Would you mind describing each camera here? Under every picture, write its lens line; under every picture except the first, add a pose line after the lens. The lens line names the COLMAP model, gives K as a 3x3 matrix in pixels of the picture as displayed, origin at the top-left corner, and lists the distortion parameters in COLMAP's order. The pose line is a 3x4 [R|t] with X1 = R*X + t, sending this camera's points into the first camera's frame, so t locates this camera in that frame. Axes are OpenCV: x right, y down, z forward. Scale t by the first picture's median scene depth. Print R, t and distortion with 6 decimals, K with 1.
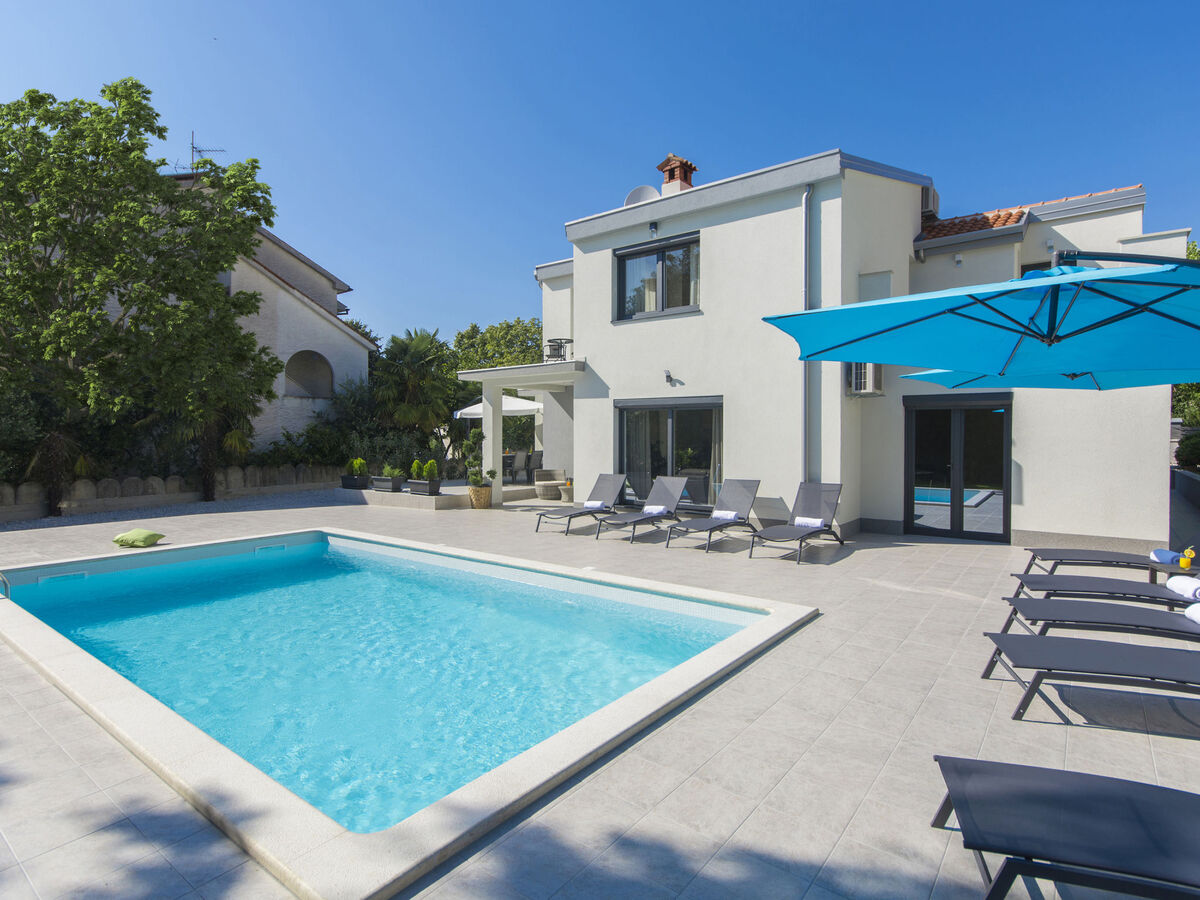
lens RADIAL K [[642.4, 0, 580.9], [0, 642.4, 440.4], [0, 0, 1]] dist [0.005566, -0.000324]
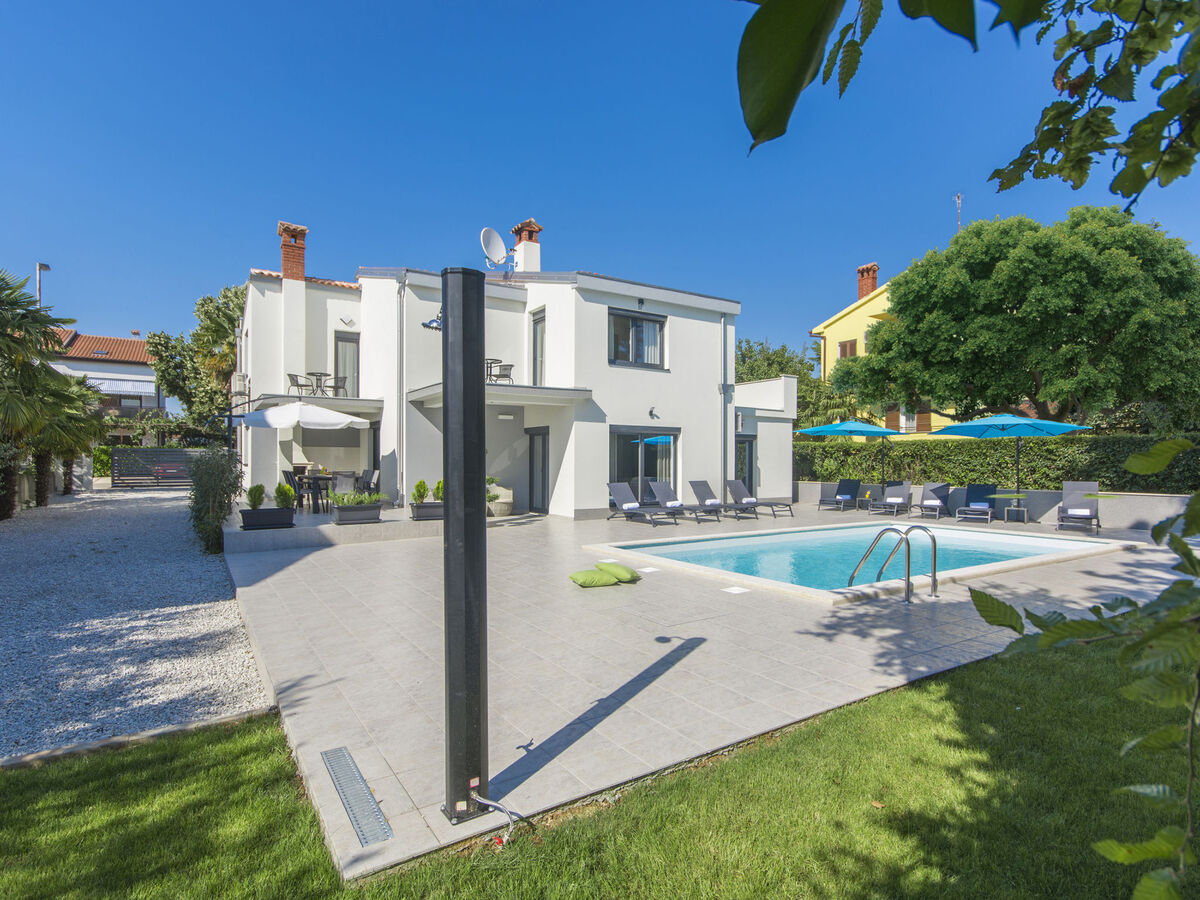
lens RADIAL K [[638.2, 0, 595.4], [0, 638.2, 467.2], [0, 0, 1]] dist [0.002968, 0.001878]
pose [[0.315914, -0.006603, 0.948765, -1.221064], [0.007738, 0.999960, 0.004383, 0.015849], [-0.948756, 0.005957, 0.315952, 0.659838]]
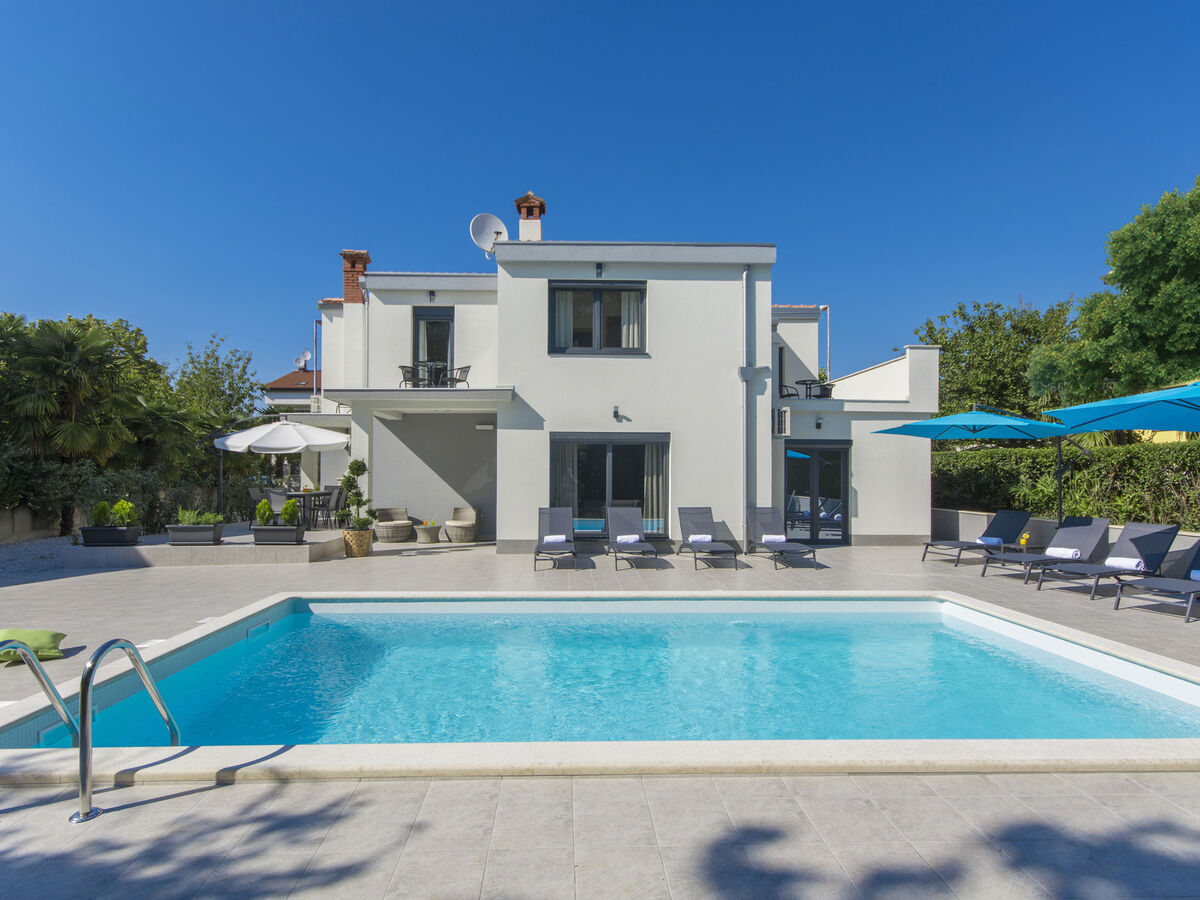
lens RADIAL K [[638.2, 0, 595.4], [0, 638.2, 467.2], [0, 0, 1]] dist [0.002968, 0.001878]
pose [[0.763080, 0.010103, 0.646225, -0.554714], [0.002320, 0.999829, -0.018370, 0.009165], [-0.646300, 0.015517, 0.762926, 0.220886]]
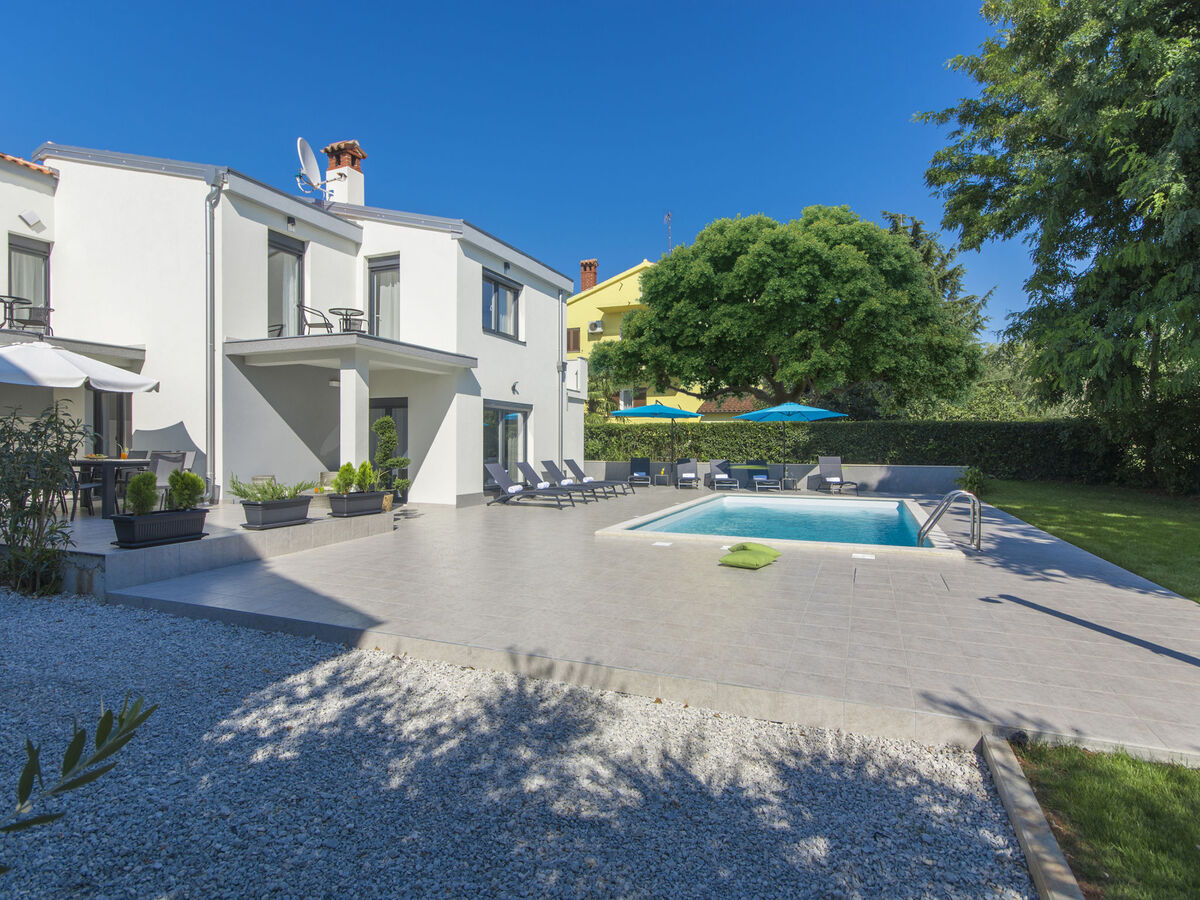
lens RADIAL K [[652.1, 0, 600.0], [0, 652.1, 450.0], [0, 0, 1]] dist [-0.000639, 0.000242]
pose [[-0.283473, -0.008418, 0.958943, -1.172419], [0.007476, 0.999912, 0.010988, 0.016979], [-0.958951, 0.010284, -0.283385, 1.189750]]
